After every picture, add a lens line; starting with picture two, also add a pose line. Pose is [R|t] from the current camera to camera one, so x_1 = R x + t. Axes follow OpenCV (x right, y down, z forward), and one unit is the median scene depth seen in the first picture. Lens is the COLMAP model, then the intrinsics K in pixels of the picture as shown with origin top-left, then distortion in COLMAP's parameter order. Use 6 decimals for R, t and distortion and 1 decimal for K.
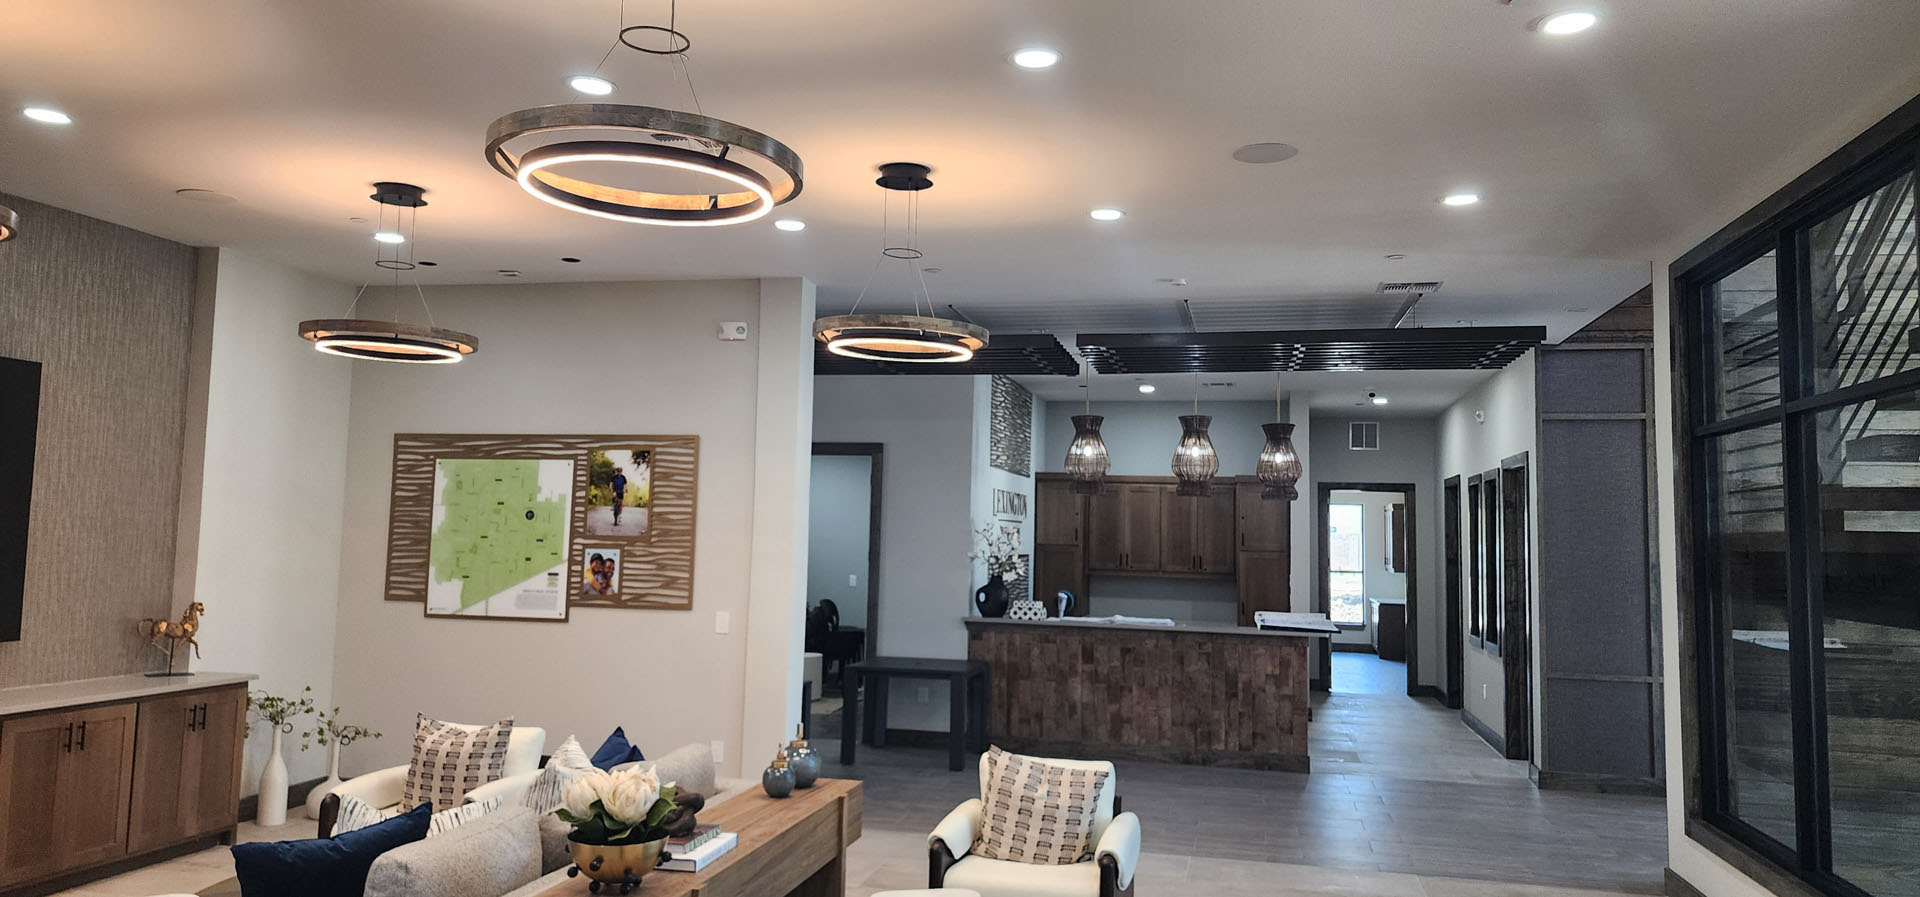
lens RADIAL K [[1318.0, 0, 958.1], [0, 1318.0, 433.2], [0, 0, 1]] dist [0.081442, -0.063205]
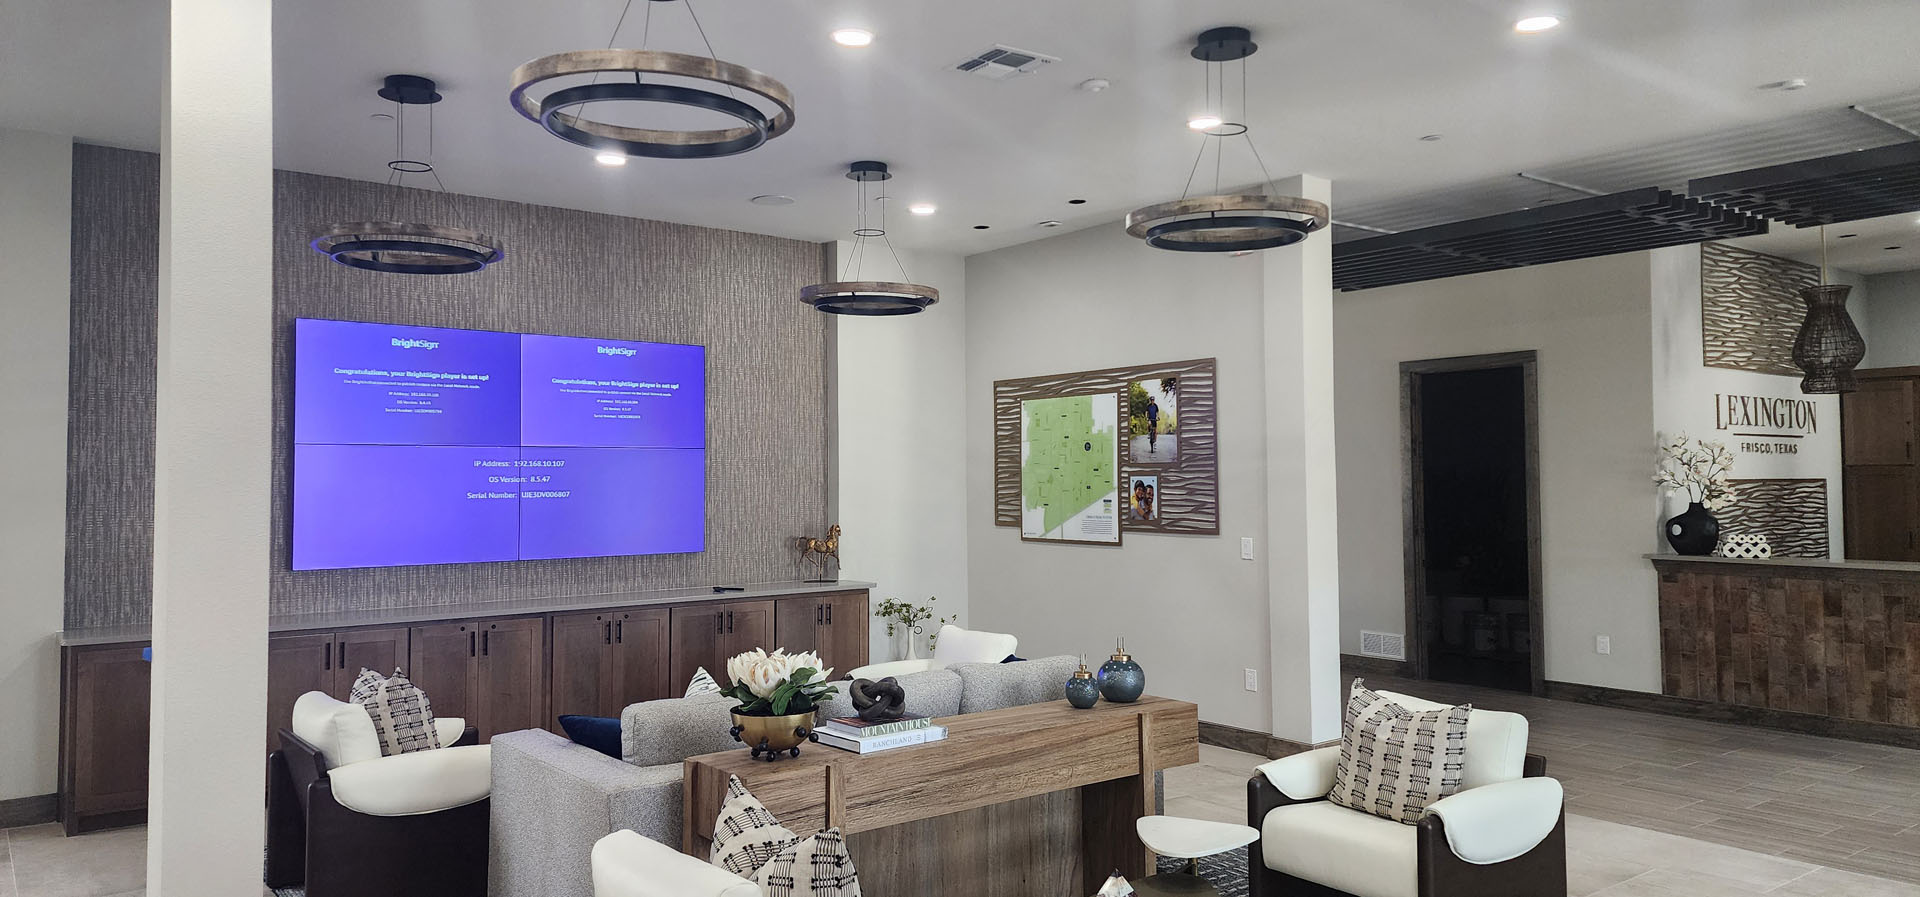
lens RADIAL K [[1318.0, 0, 951.6], [0, 1318.0, 446.0], [0, 0, 1]] dist [0.081442, -0.063205]
pose [[0.755154, -0.047936, -0.653792, 0.292287], [0.074005, 0.997181, 0.012365, 0.039921], [0.651357, -0.057721, 0.756573, 0.124330]]
